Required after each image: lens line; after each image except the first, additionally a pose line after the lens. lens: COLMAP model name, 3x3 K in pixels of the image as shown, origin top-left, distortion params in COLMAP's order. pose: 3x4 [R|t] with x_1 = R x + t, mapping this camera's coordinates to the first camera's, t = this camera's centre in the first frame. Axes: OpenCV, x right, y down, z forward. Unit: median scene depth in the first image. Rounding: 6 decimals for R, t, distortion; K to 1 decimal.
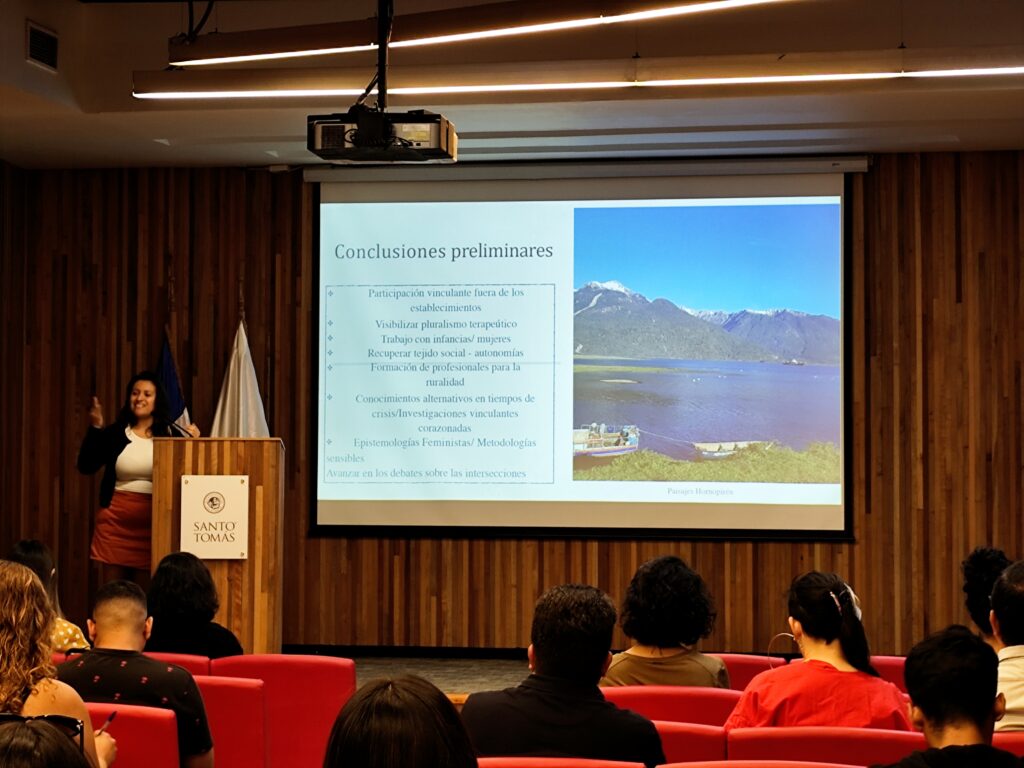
lens RADIAL K [[2754.6, 0, 531.8], [0, 2754.6, 340.8], [0, 0, 1]] dist [0.132192, 0.000000]
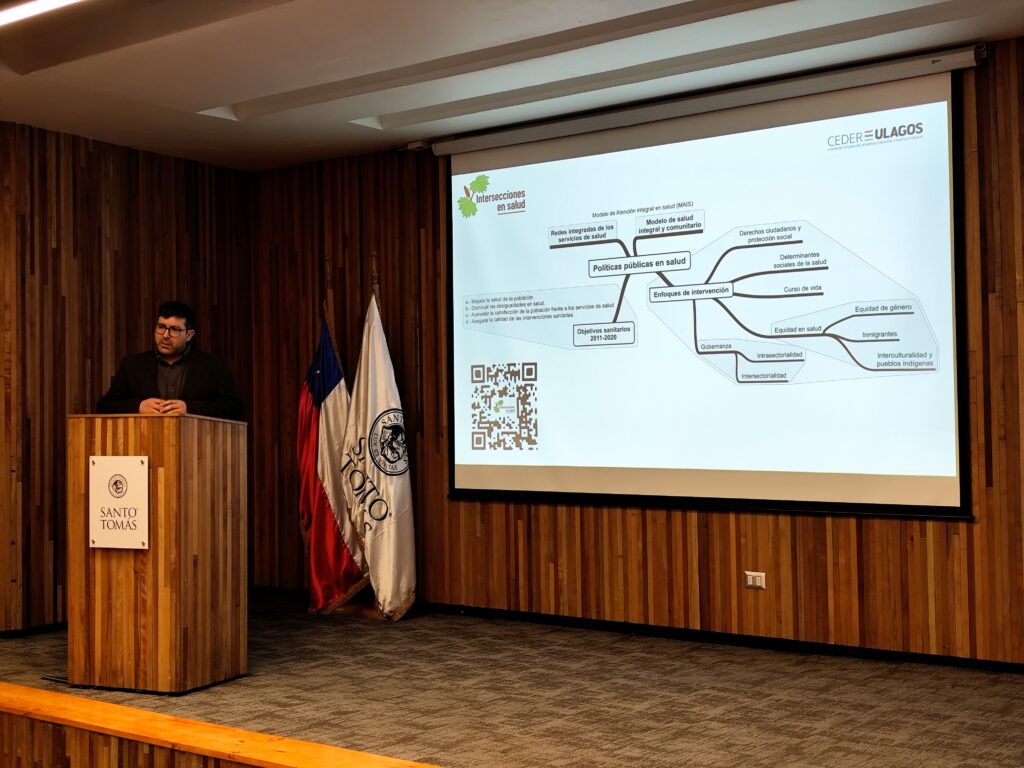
lens RADIAL K [[1386.9, 0, 527.4], [0, 1386.9, 376.8], [0, 0, 1]] dist [0.056632, 0.000000]
pose [[0.895976, -0.026984, -0.443282, 0.178222], [0.039271, 0.999056, 0.018560, 0.016823], [0.442363, -0.034038, 0.896190, 0.556895]]
